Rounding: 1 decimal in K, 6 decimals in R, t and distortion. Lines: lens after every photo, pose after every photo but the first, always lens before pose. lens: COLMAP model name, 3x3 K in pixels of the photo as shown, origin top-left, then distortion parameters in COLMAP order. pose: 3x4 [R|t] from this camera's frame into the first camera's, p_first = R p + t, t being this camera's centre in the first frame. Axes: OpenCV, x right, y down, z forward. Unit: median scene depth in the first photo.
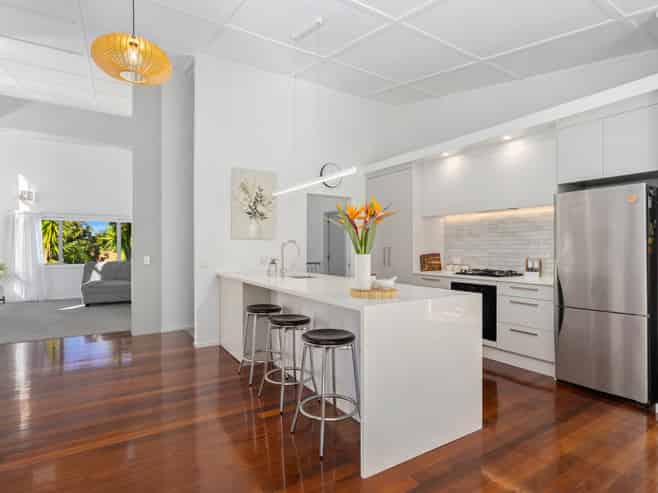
lens RADIAL K [[354.2, 0, 326.1], [0, 354.2, 245.3], [0, 0, 1]] dist [-0.003413, -0.001124]
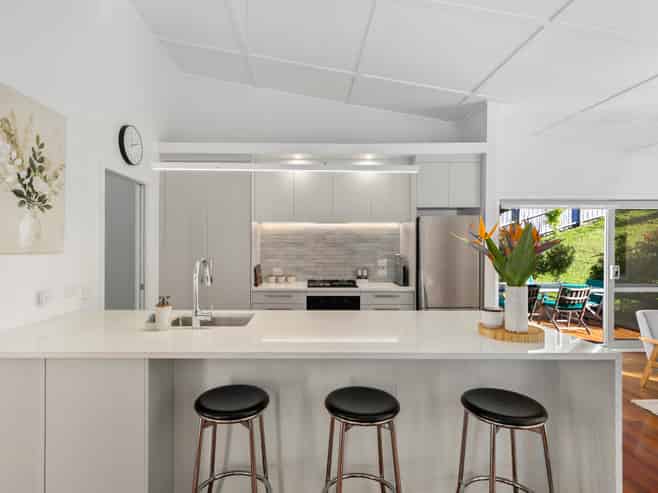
lens RADIAL K [[354.2, 0, 326.1], [0, 354.2, 245.3], [0, 0, 1]] dist [-0.003413, -0.001124]
pose [[0.524531, 0.001278, 0.851390, -0.389642], [-0.010563, 0.999932, 0.005007, -0.033707], [-0.851326, -0.011620, 0.524509, 0.456973]]
